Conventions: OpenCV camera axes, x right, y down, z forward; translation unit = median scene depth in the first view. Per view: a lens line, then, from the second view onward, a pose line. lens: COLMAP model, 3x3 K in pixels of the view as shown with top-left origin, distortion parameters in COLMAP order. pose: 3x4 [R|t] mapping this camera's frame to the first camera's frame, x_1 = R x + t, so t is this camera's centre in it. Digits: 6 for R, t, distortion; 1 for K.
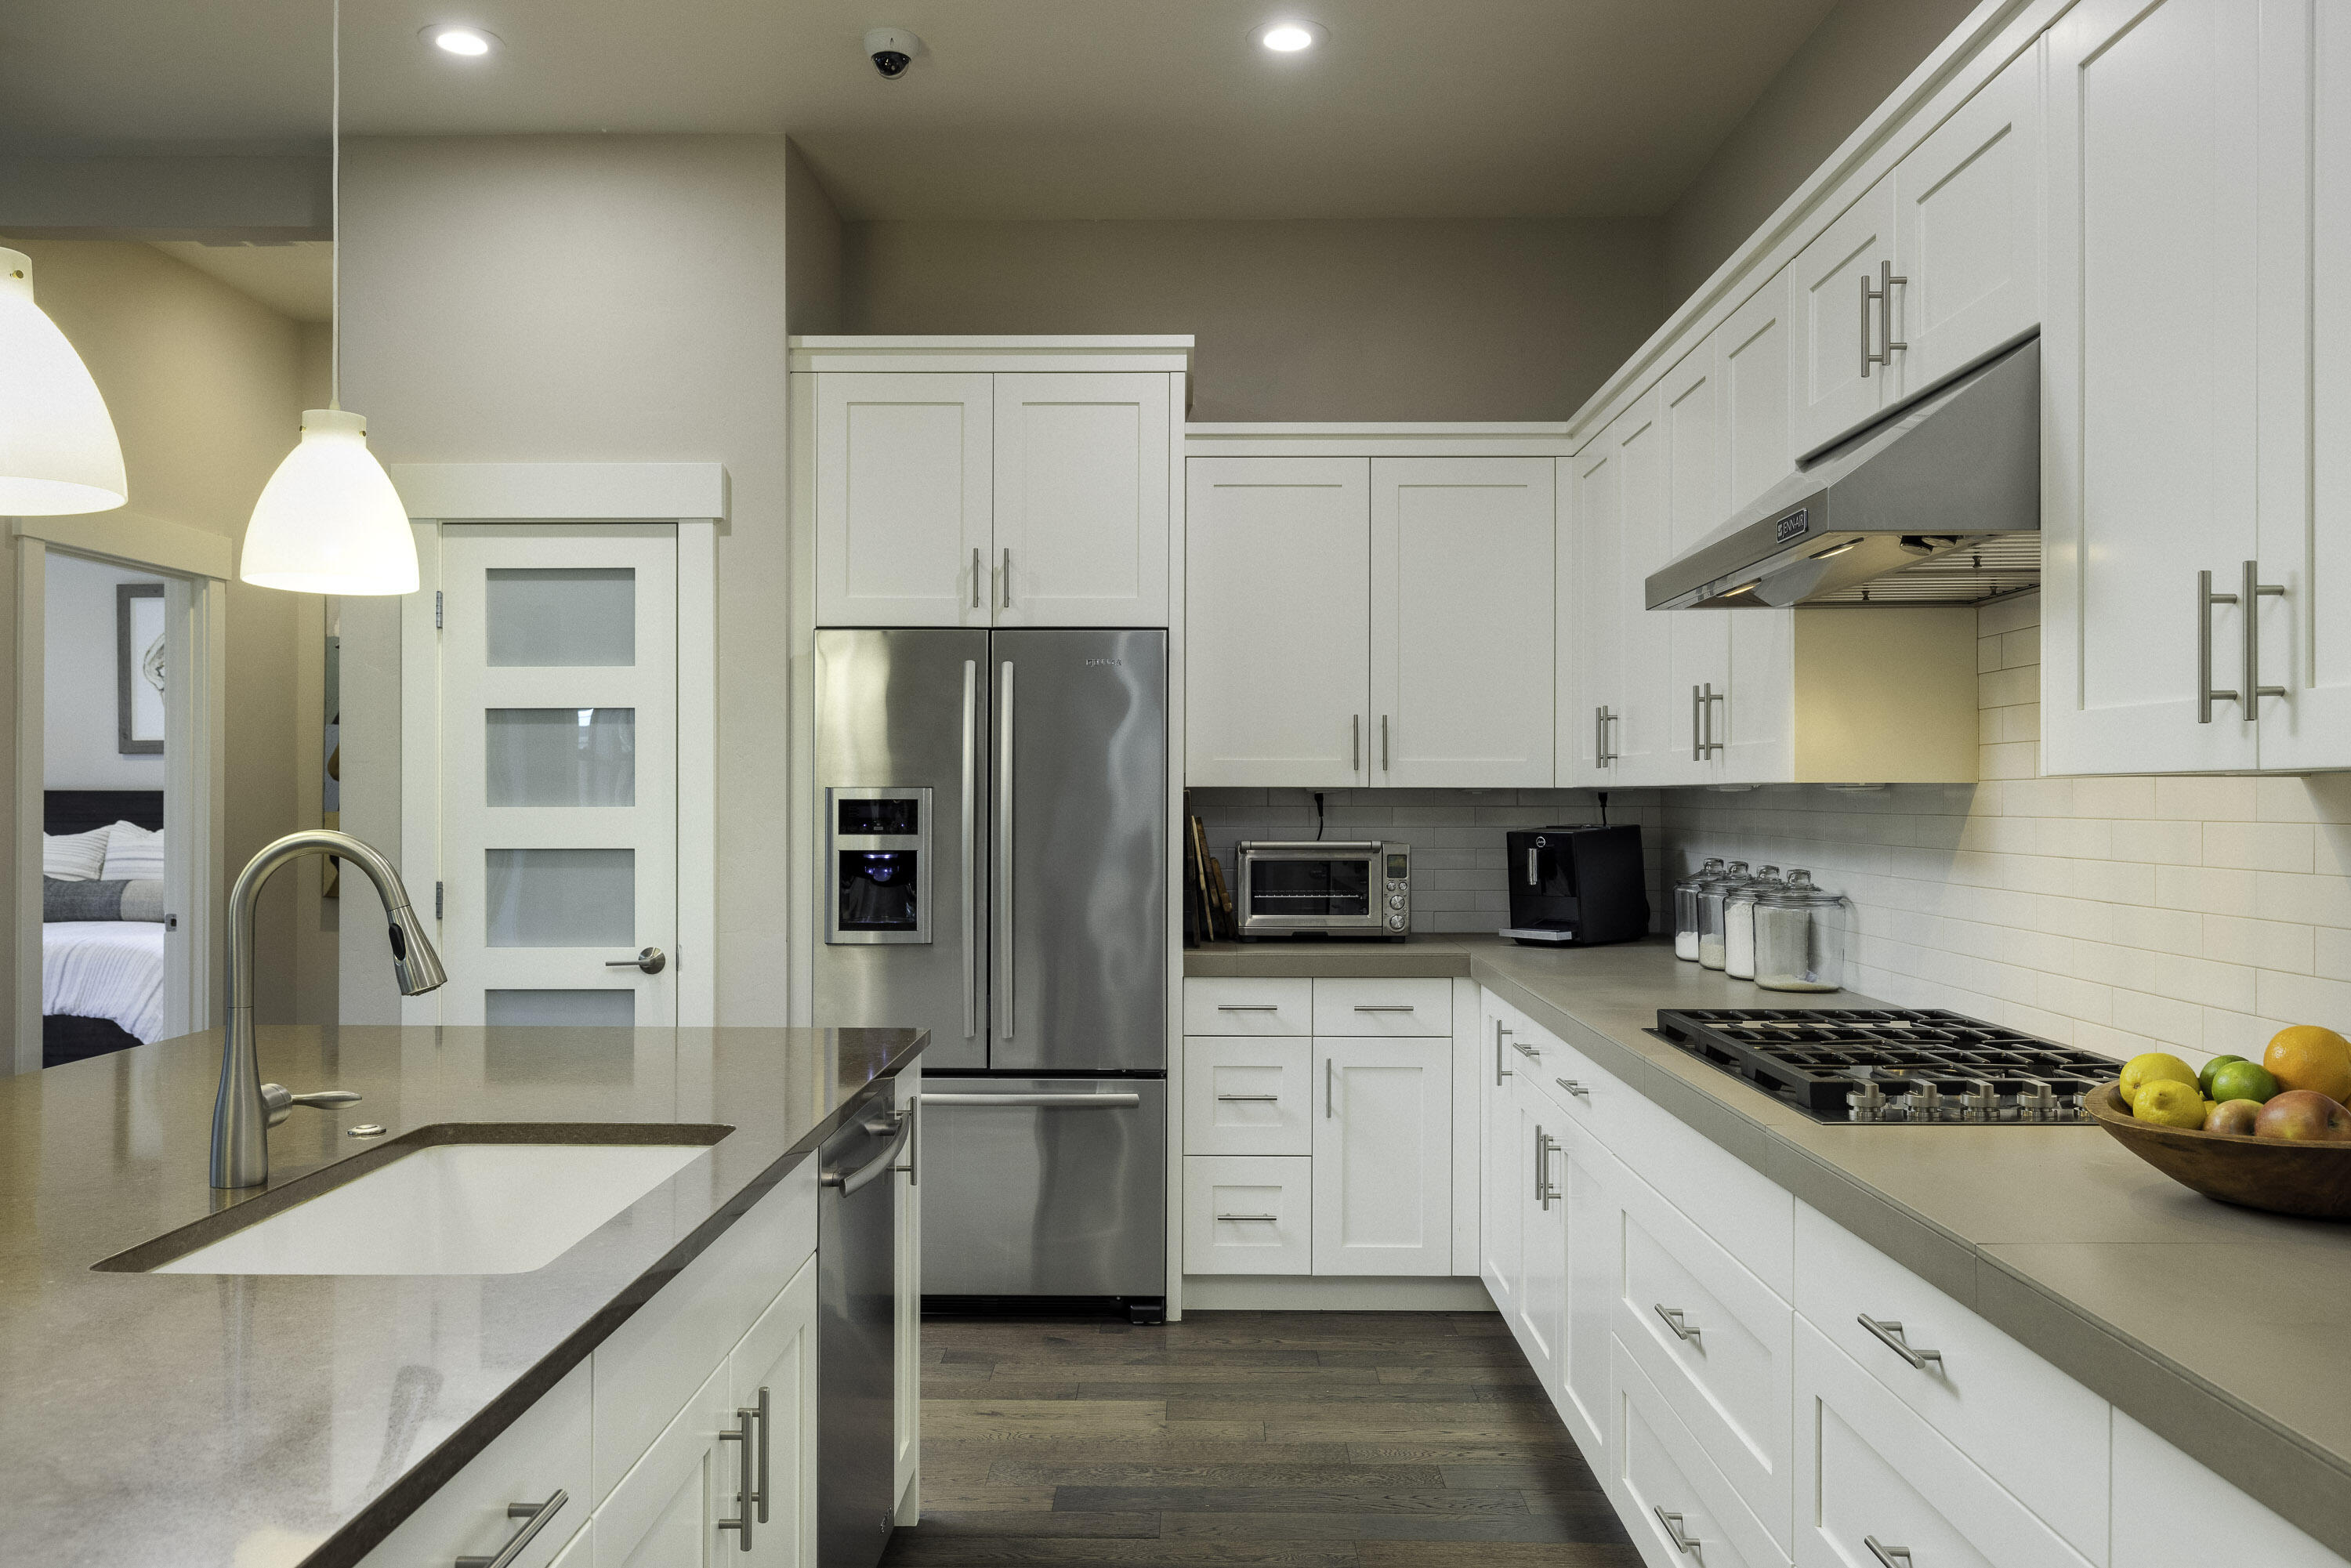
lens RADIAL K [[1831.0, 0, 1181.6], [0, 1831.0, 785.7], [0, 0, 1]] dist [-0.008996, -0.000973]
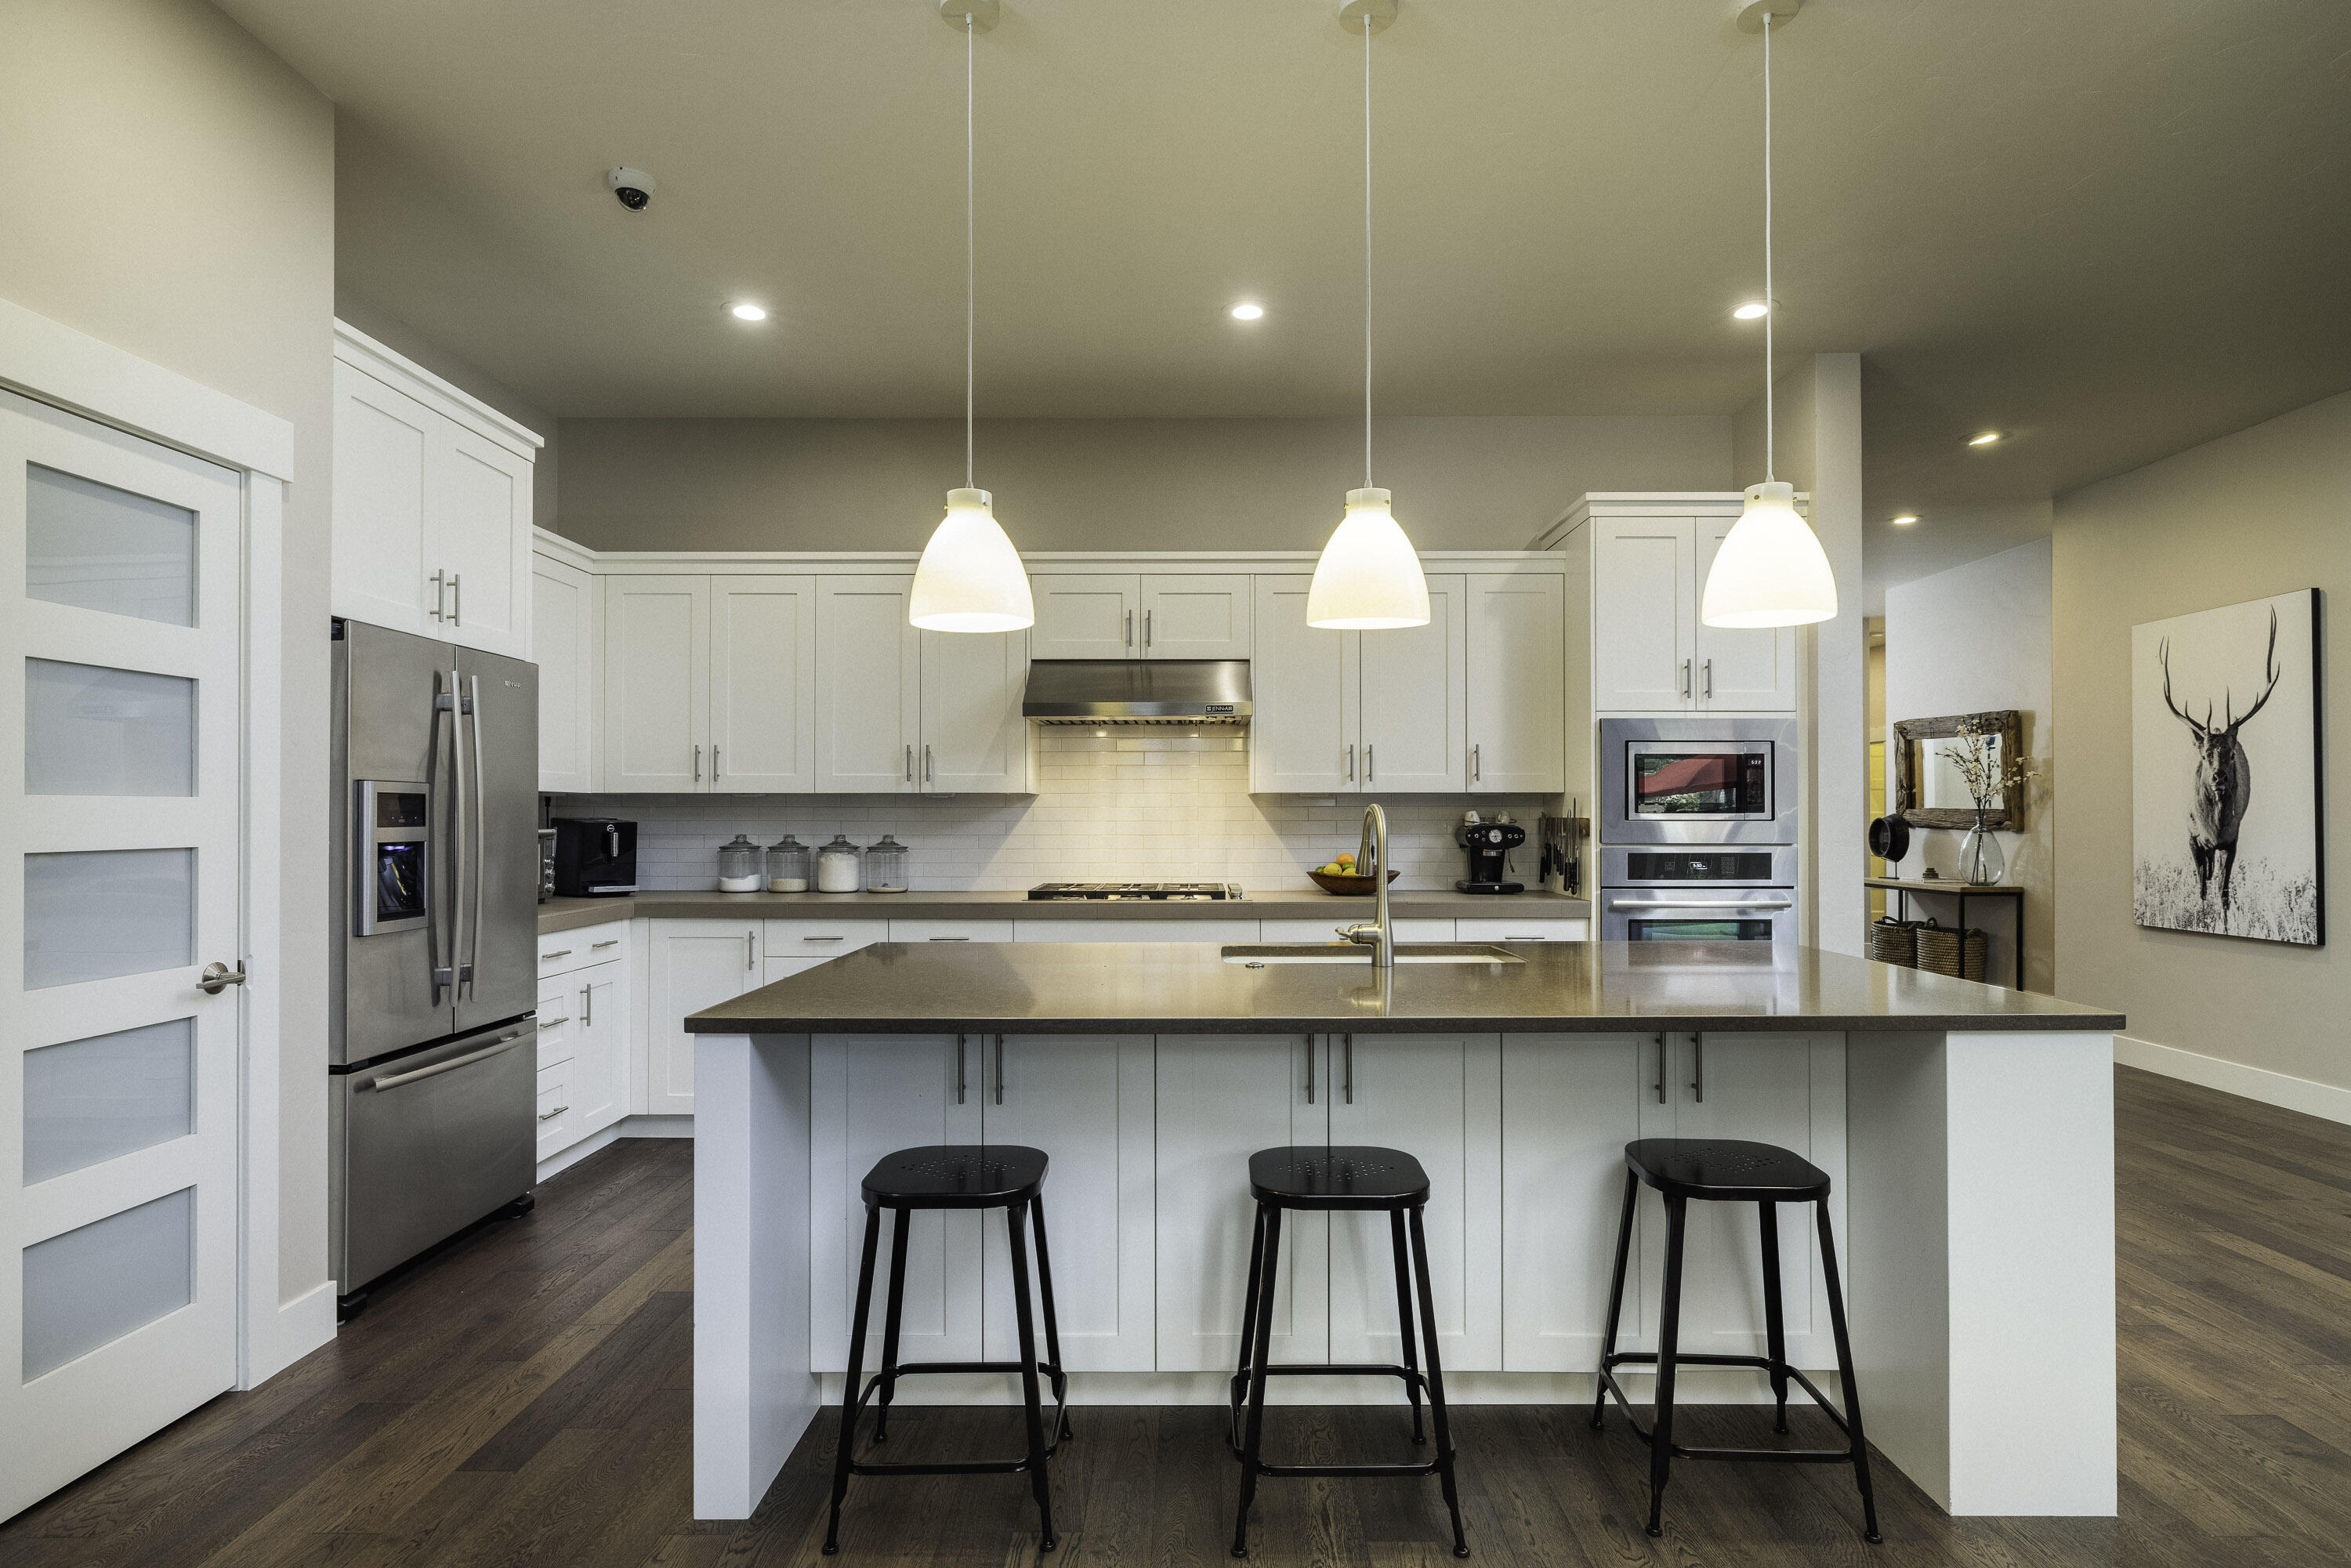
lens RADIAL K [[1209.6, 0, 1172.3], [0, 1209.6, 808.1], [0, 0, 1]] dist [0.001511, 0.000699]
pose [[0.001633, 0.005372, 0.999984, -0.851508], [-0.006129, 0.999967, -0.005362, 0.017083], [-0.999980, -0.006120, 0.001666, 0.556809]]
